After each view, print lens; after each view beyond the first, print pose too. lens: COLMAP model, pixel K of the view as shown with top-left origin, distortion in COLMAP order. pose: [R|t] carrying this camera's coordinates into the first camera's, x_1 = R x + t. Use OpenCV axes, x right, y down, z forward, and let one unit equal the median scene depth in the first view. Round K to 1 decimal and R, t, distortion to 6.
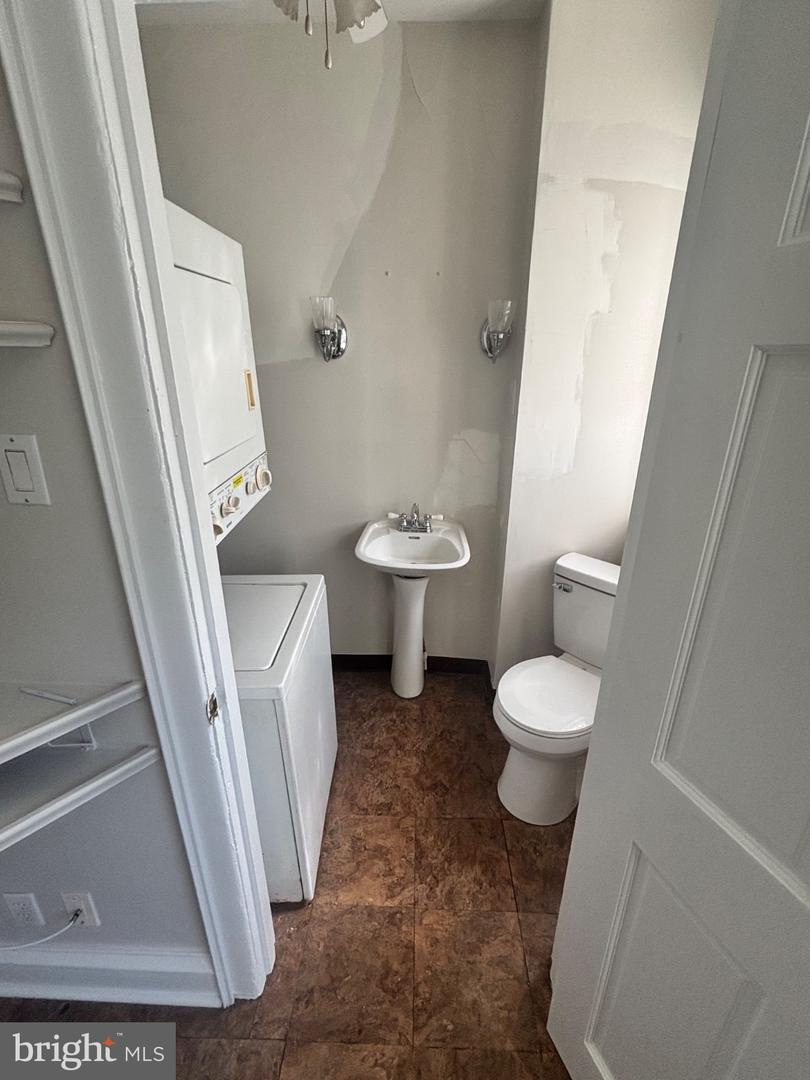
lens RADIAL K [[482.6, 0, 405.0], [0, 482.6, 540.0], [0, 0, 1]] dist [-0.001527, -0.000201]
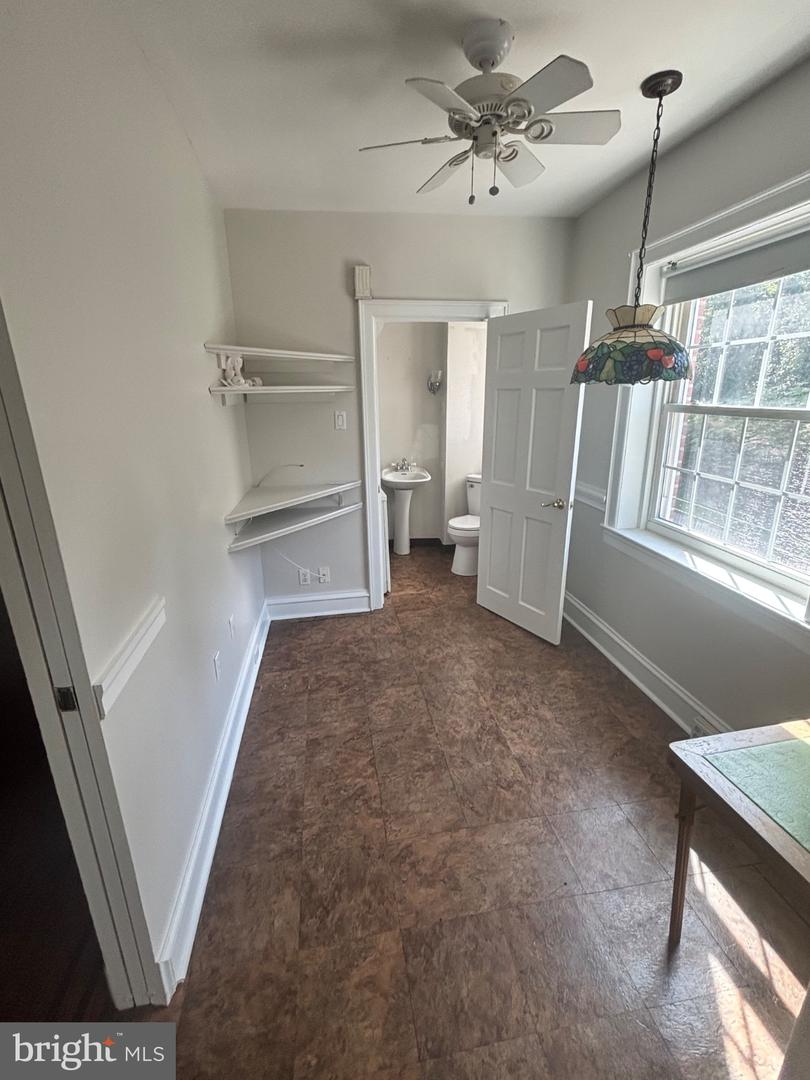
lens RADIAL K [[482.6, 0, 405.0], [0, 482.6, 540.0], [0, 0, 1]] dist [-0.001527, -0.000201]
pose [[0.982081, -0.068425, 0.175597, -0.416349], [0.081294, 0.994424, -0.067169, 0.482204], [-0.170022, 0.080240, 0.982168, -1.229846]]
